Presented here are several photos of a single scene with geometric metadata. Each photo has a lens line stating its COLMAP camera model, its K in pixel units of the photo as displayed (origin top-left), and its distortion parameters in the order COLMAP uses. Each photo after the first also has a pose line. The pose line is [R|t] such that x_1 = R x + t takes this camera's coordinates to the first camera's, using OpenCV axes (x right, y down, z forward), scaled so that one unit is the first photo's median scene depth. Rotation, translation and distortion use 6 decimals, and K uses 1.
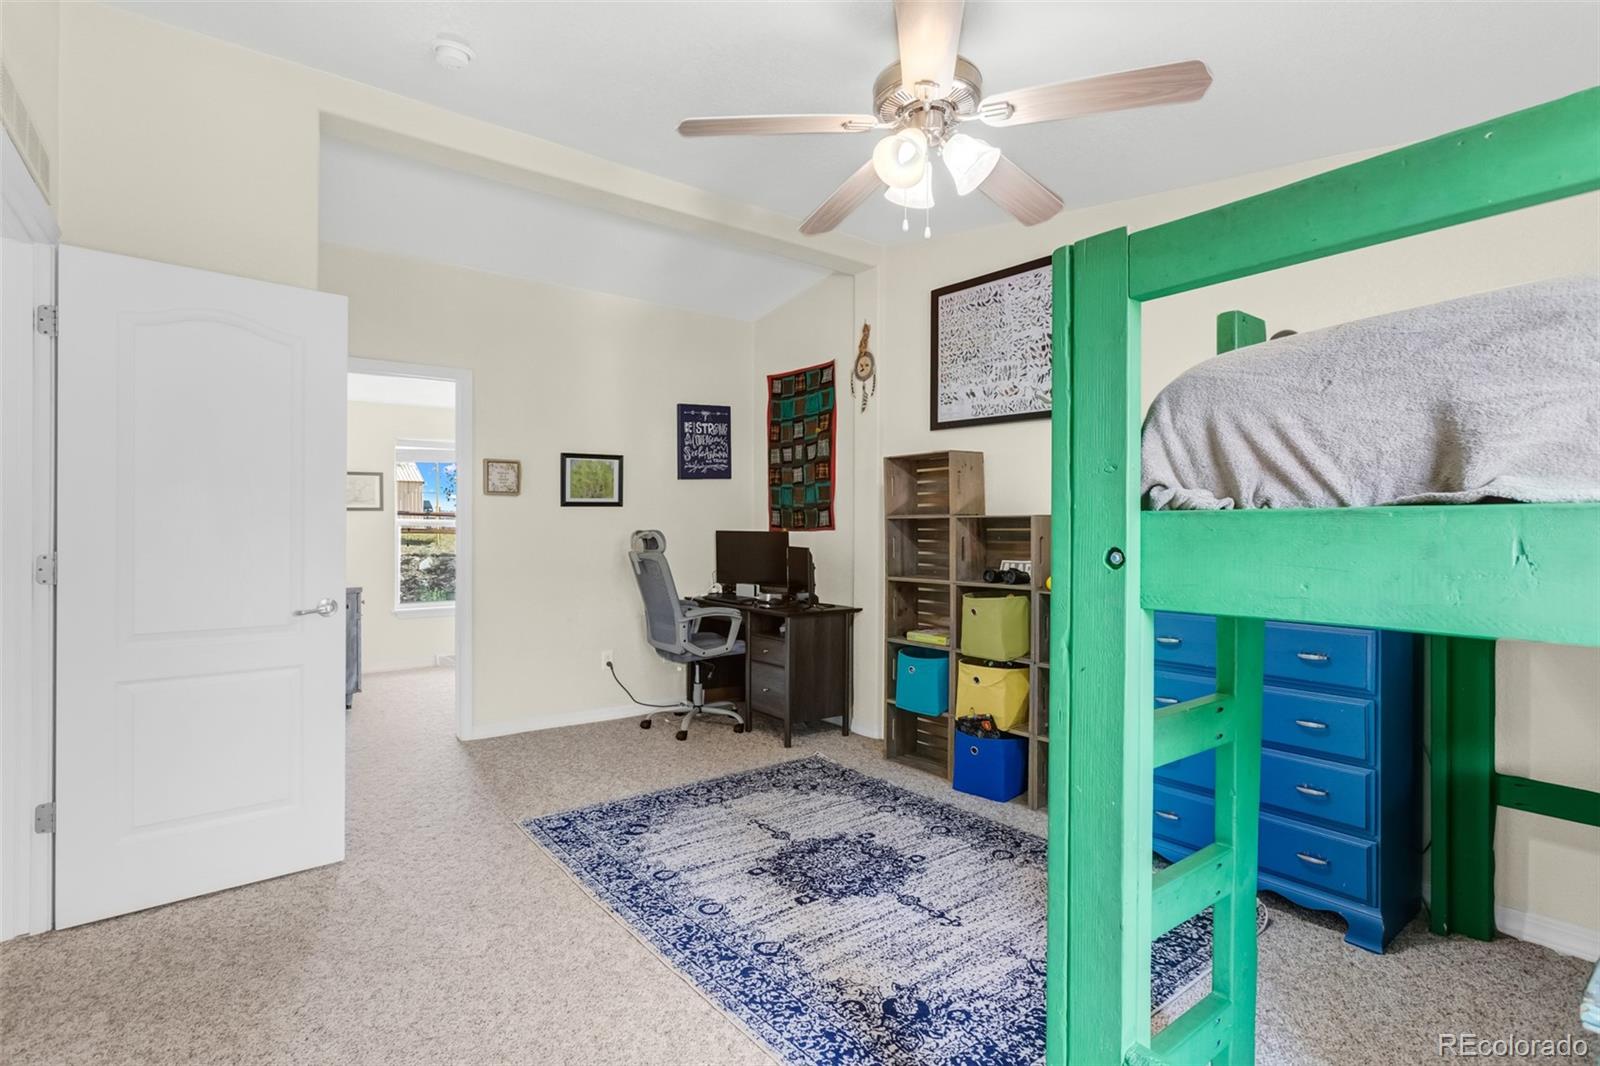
lens RADIAL K [[761.3, 0, 765.2], [0, 761.3, 527.1], [0, 0, 1]] dist [-0.015262, 0.009583]
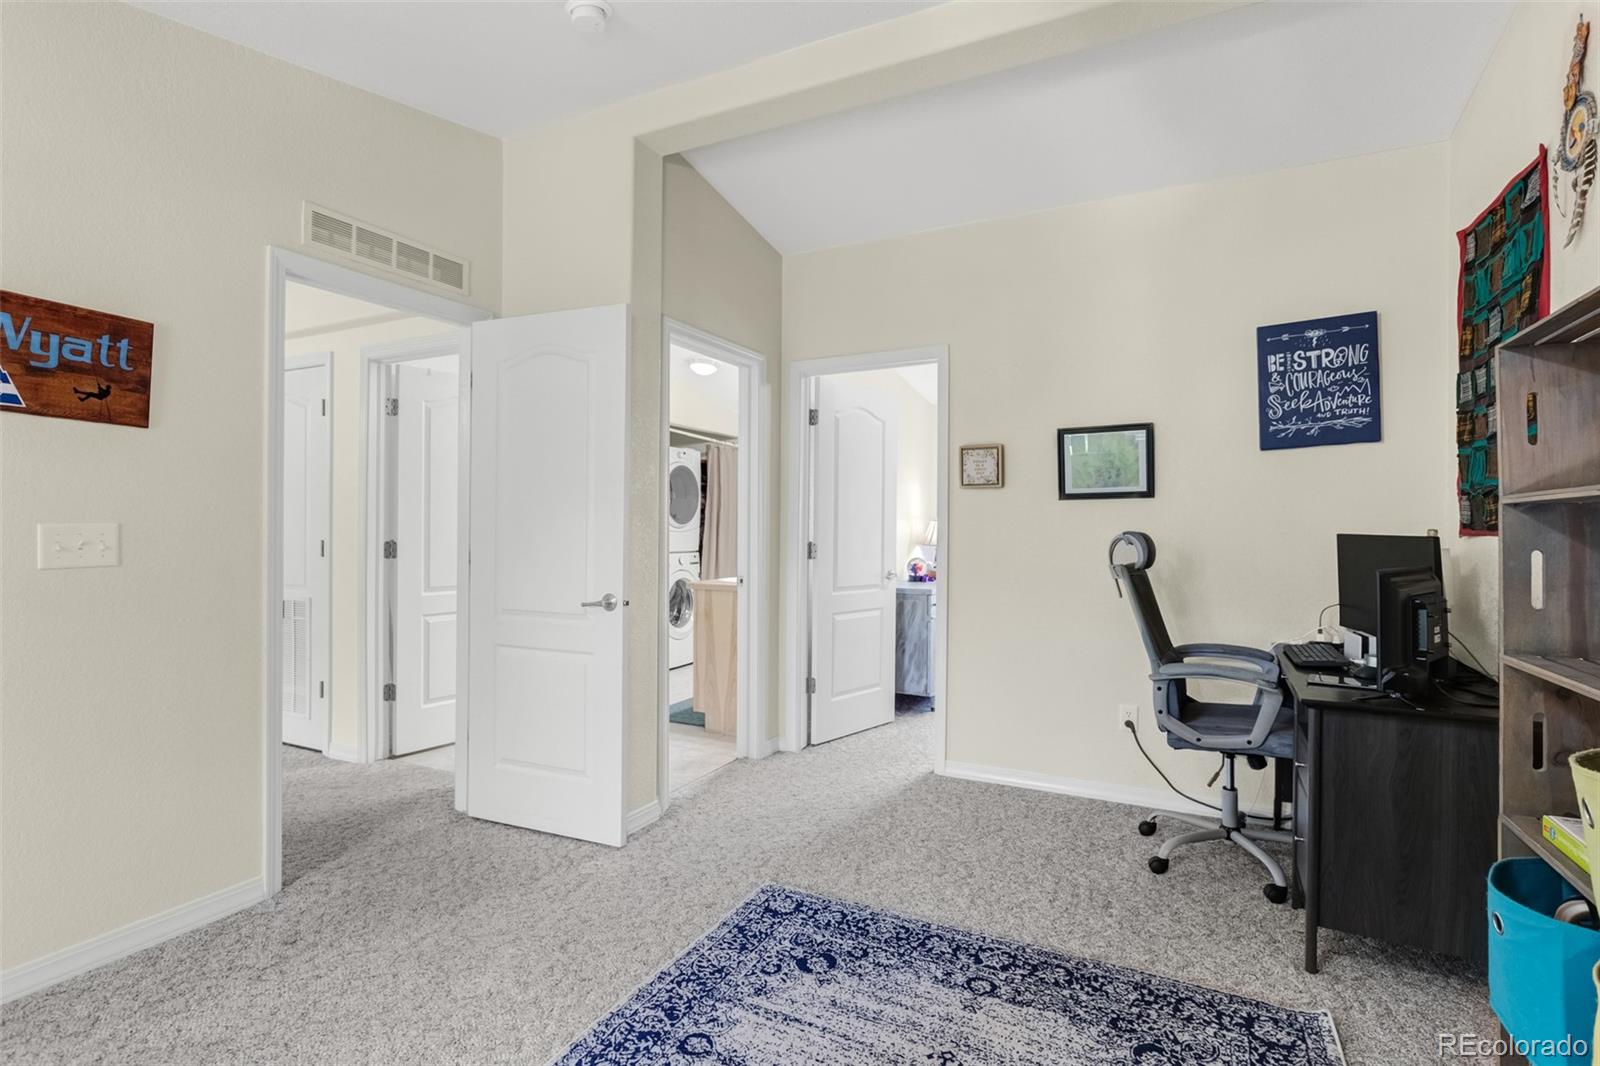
lens RADIAL K [[761.3, 0, 810.2], [0, 761.3, 524.3], [0, 0, 1]] dist [-0.015262, 0.009583]
pose [[0.471198, -0.004240, -0.882017, 0.299165], [-0.003112, 0.999974, -0.006470, 0.002562], [0.882022, 0.005793, 0.471173, 0.456788]]
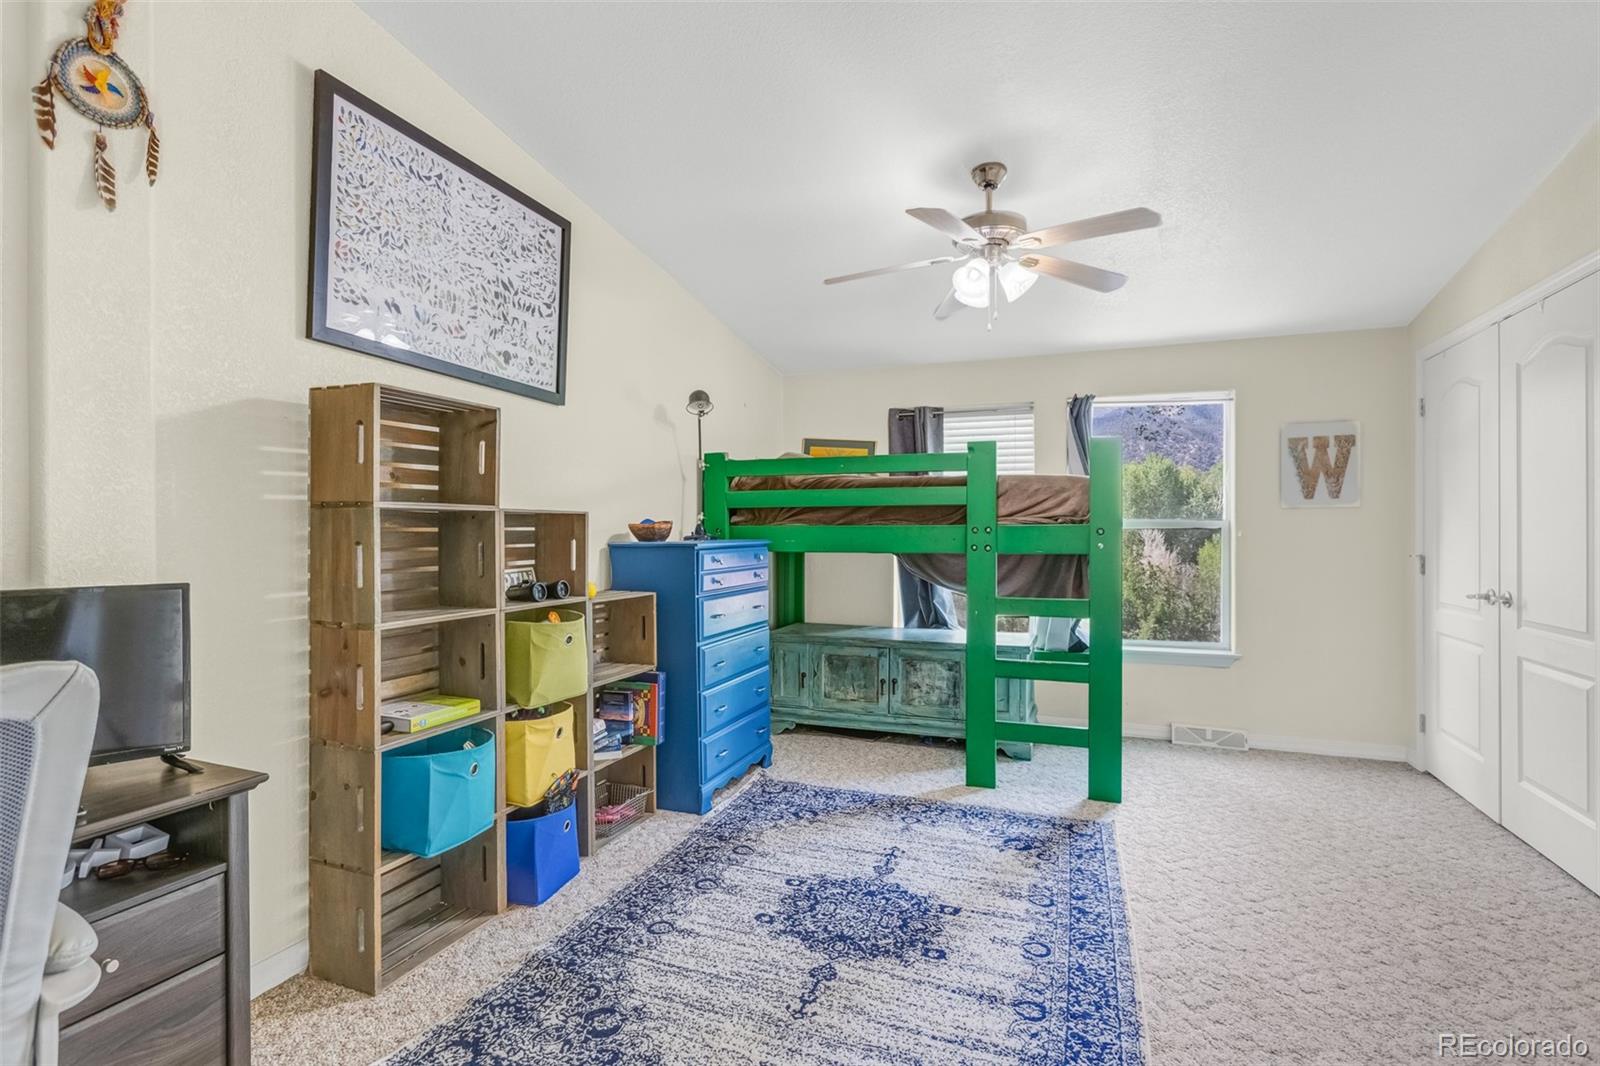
lens RADIAL K [[761.3, 0, 803.8], [0, 761.3, 529.0], [0, 0, 1]] dist [-0.015262, 0.009583]
pose [[-0.537336, 0.000701, 0.843368, -0.367484], [-0.001829, 0.999996, -0.001996, 0.003394], [-0.843366, -0.002615, -0.537333, 0.927515]]
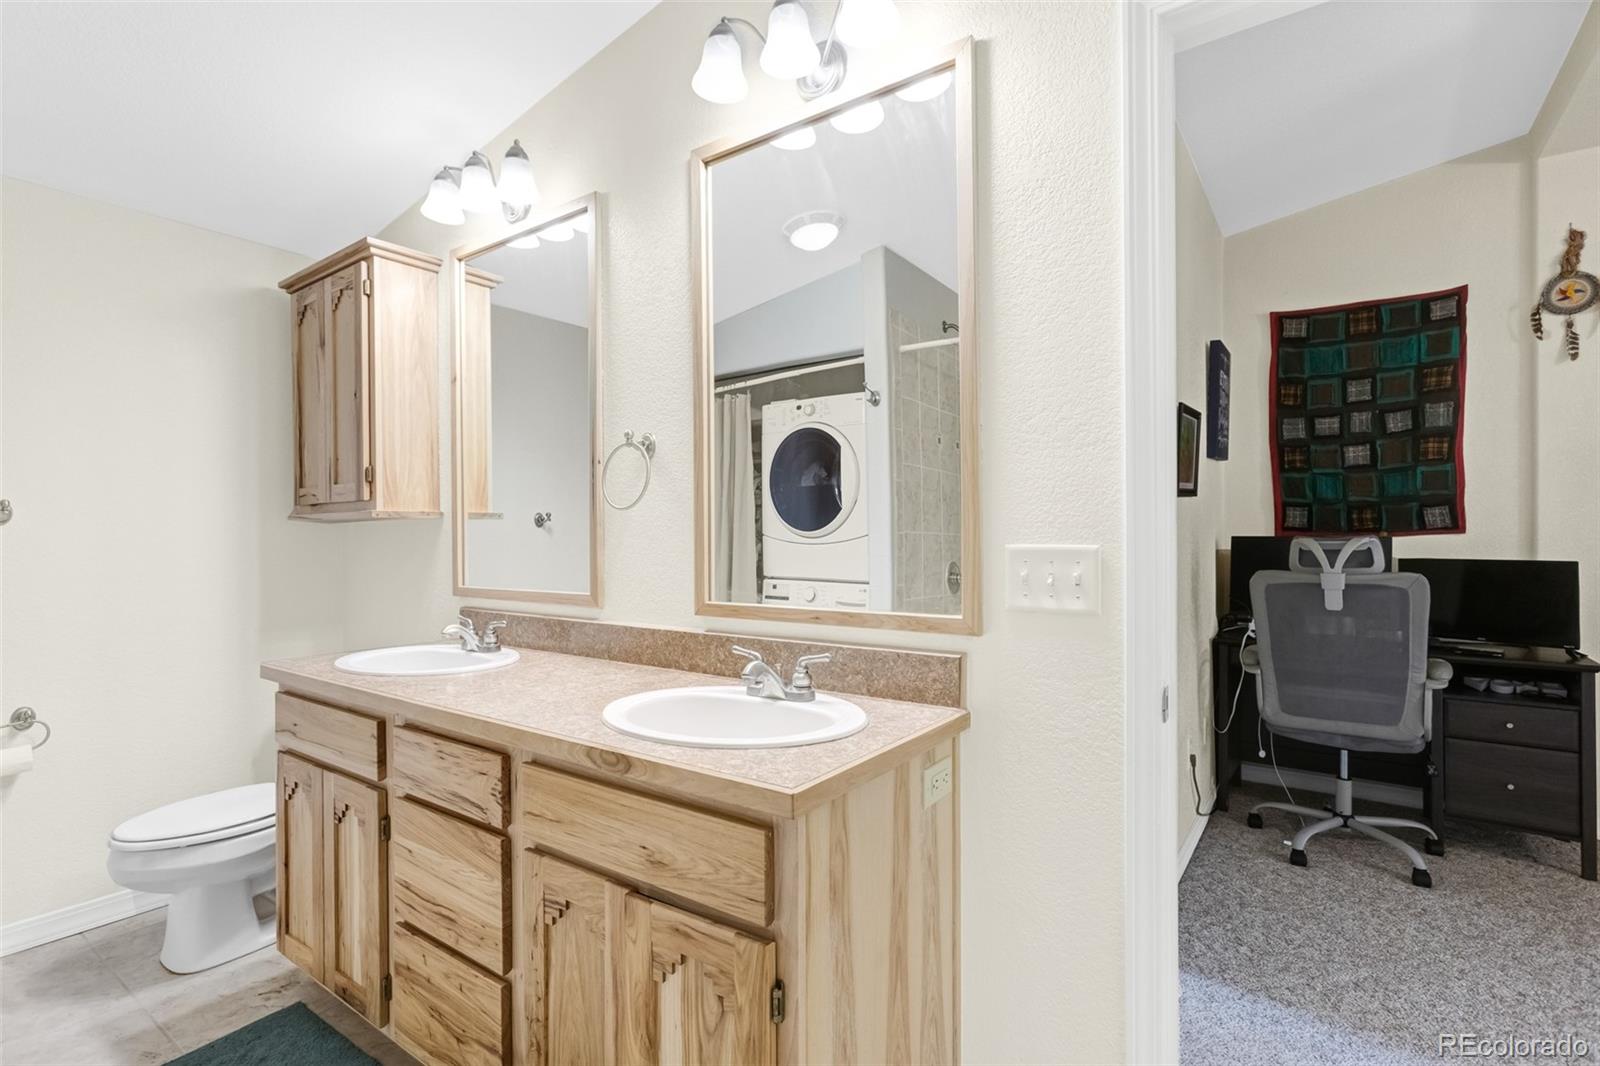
lens RADIAL K [[761.3, 0, 796.7], [0, 761.3, 534.4], [0, 0, 1]] dist [-0.015262, 0.009583]
pose [[0.953164, -0.003120, 0.302437, -0.748306], [0.004271, 0.999986, -0.003145, 0.003952], [-0.302423, 0.004290, 0.953164, 0.575789]]
